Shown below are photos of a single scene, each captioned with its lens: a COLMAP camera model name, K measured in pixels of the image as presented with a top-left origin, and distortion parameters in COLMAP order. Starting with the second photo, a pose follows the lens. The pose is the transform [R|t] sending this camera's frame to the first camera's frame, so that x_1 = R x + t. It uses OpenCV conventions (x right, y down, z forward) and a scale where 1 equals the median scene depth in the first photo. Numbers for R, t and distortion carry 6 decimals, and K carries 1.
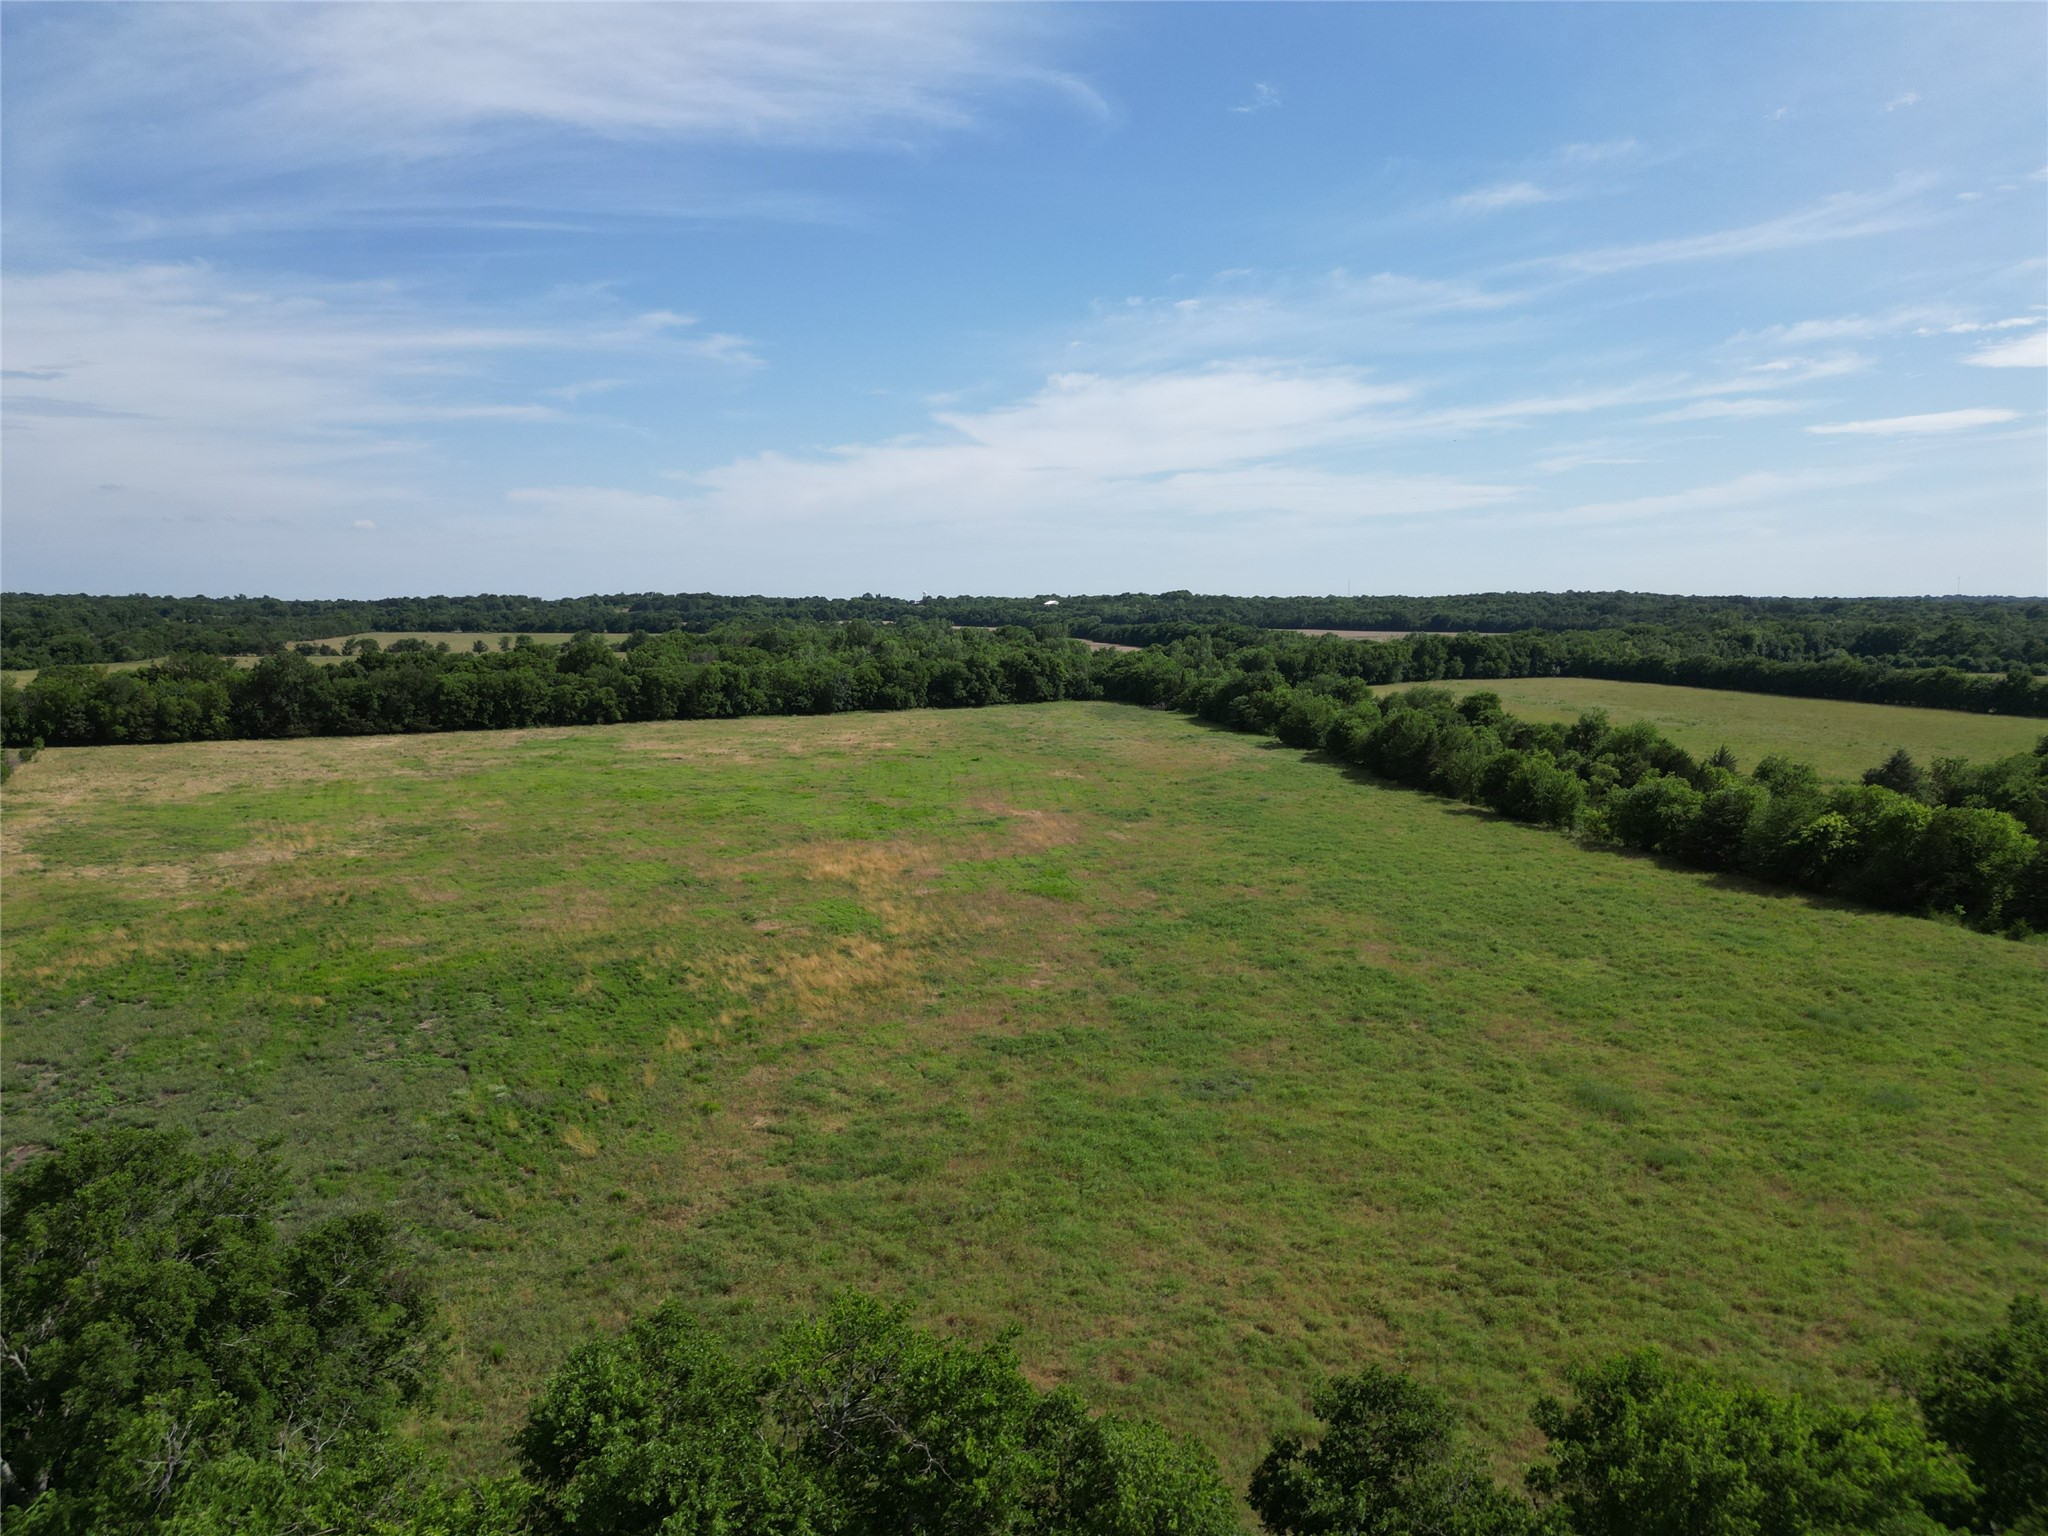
lens RADIAL K [[1441.3, 0, 999.0], [0, 1441.3, 779.6], [0, 0, 1]] dist [0.068792, -0.060635]
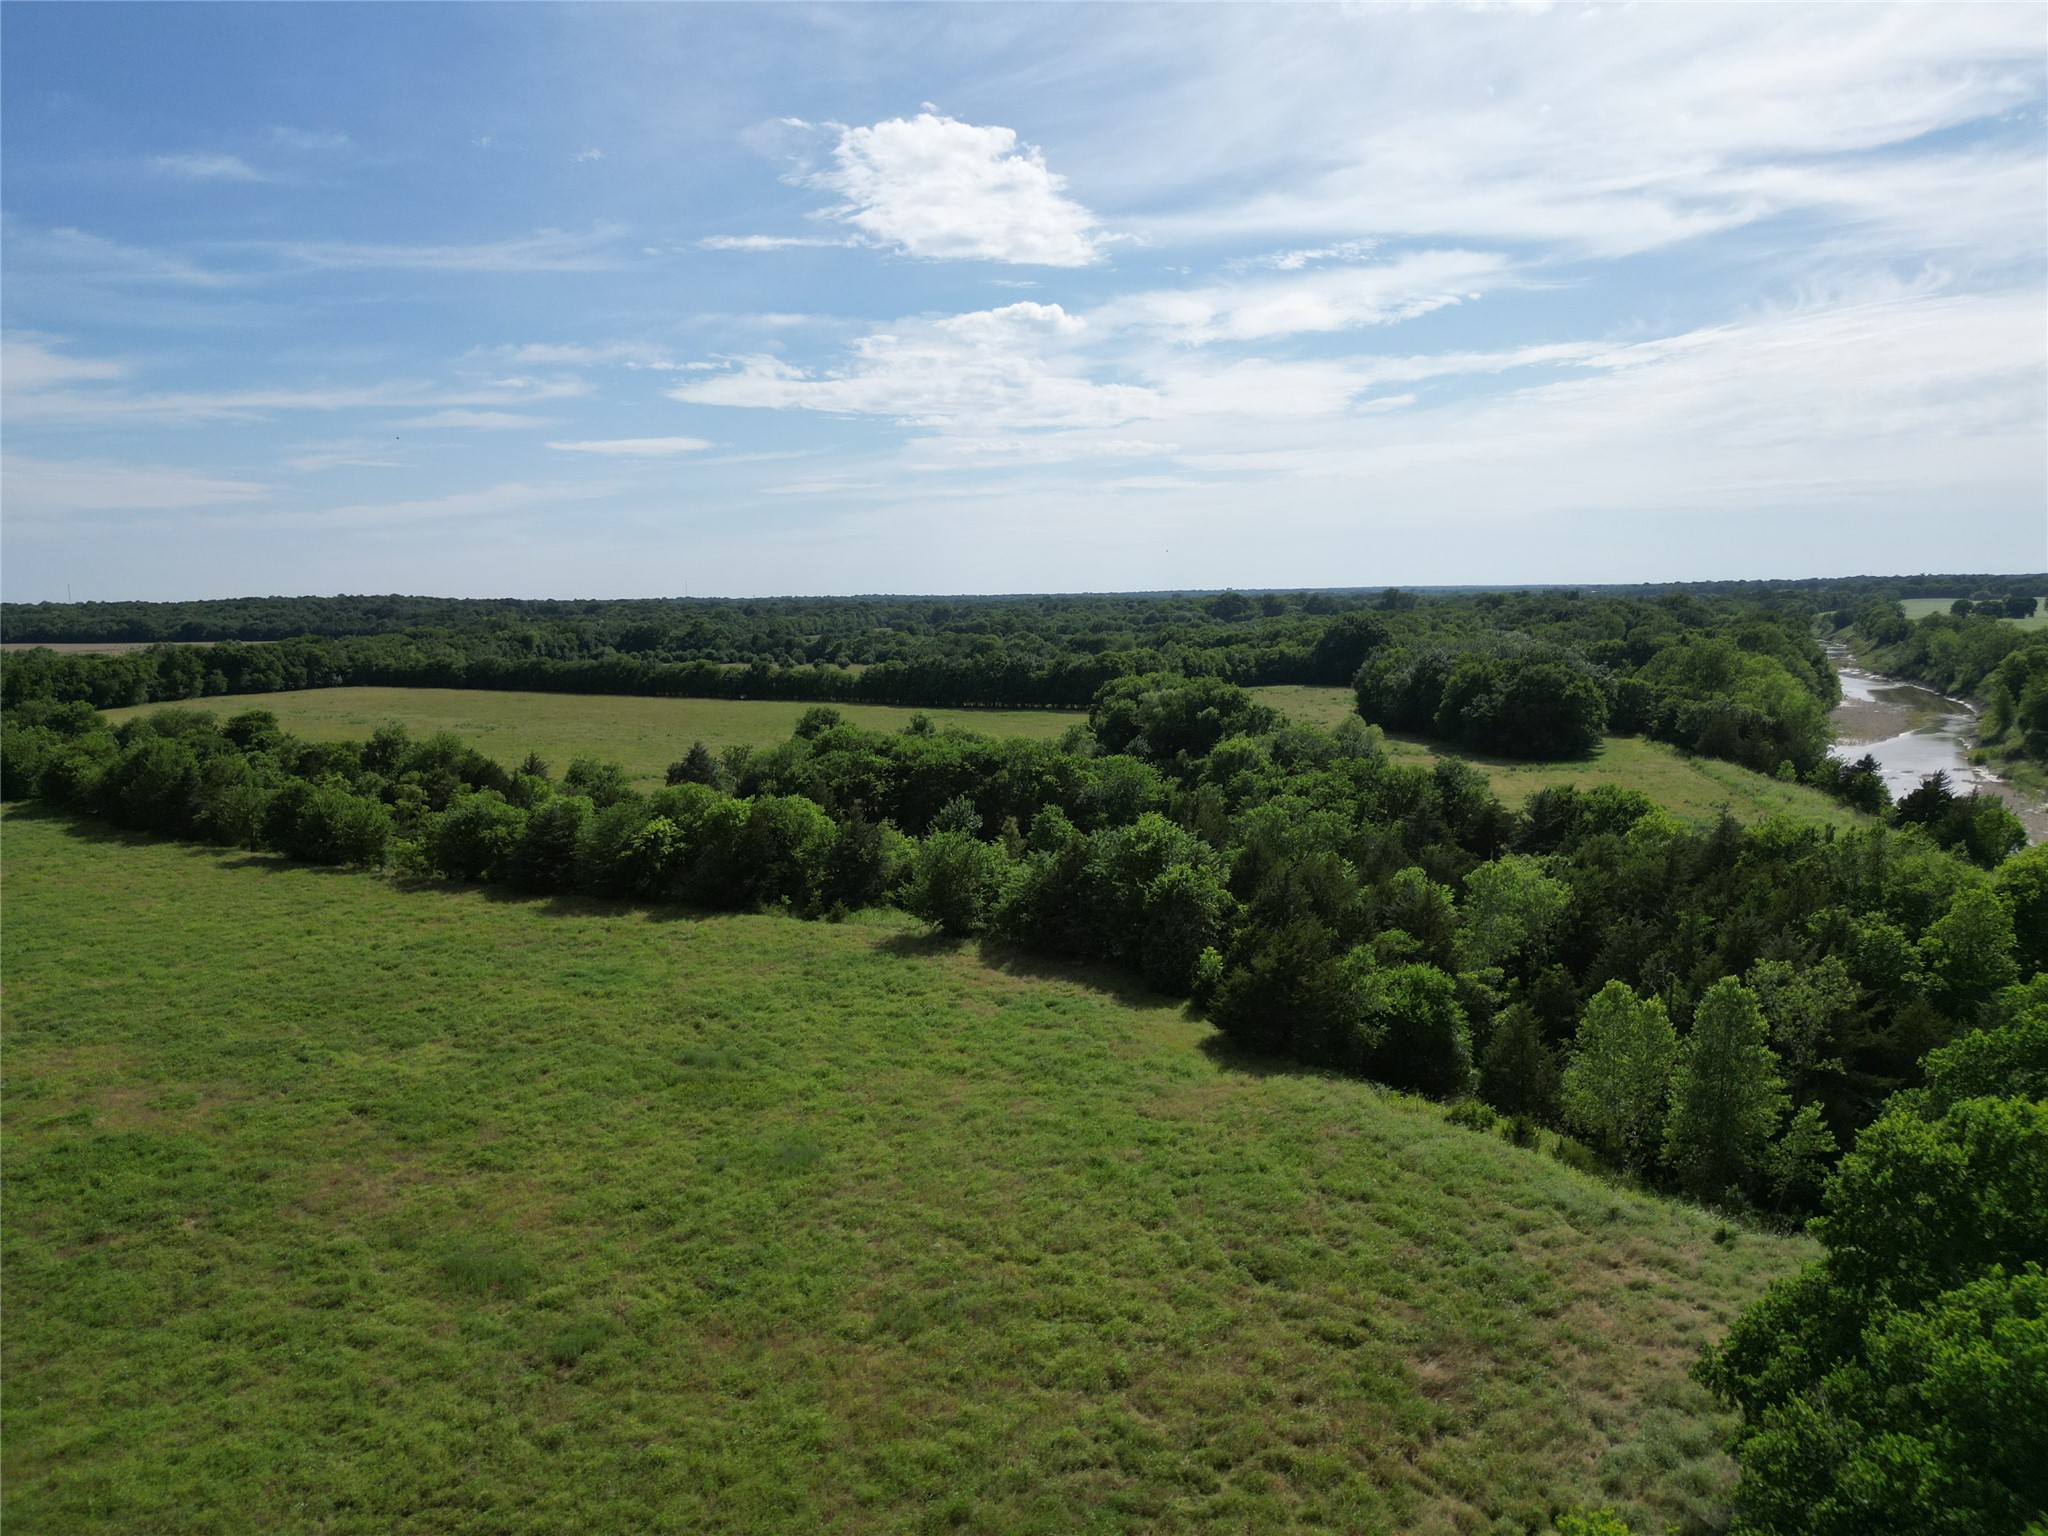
lens RADIAL K [[1441.3, 0, 1017.0], [0, 1441.3, 834.7], [0, 0, 1]] dist [0.068792, -0.060635]
pose [[0.697502, -0.129915, 0.704708, 0.081287], [0.106118, 0.991312, 0.077718, -0.016925], [-0.708682, 0.020573, 0.705228, 0.205235]]
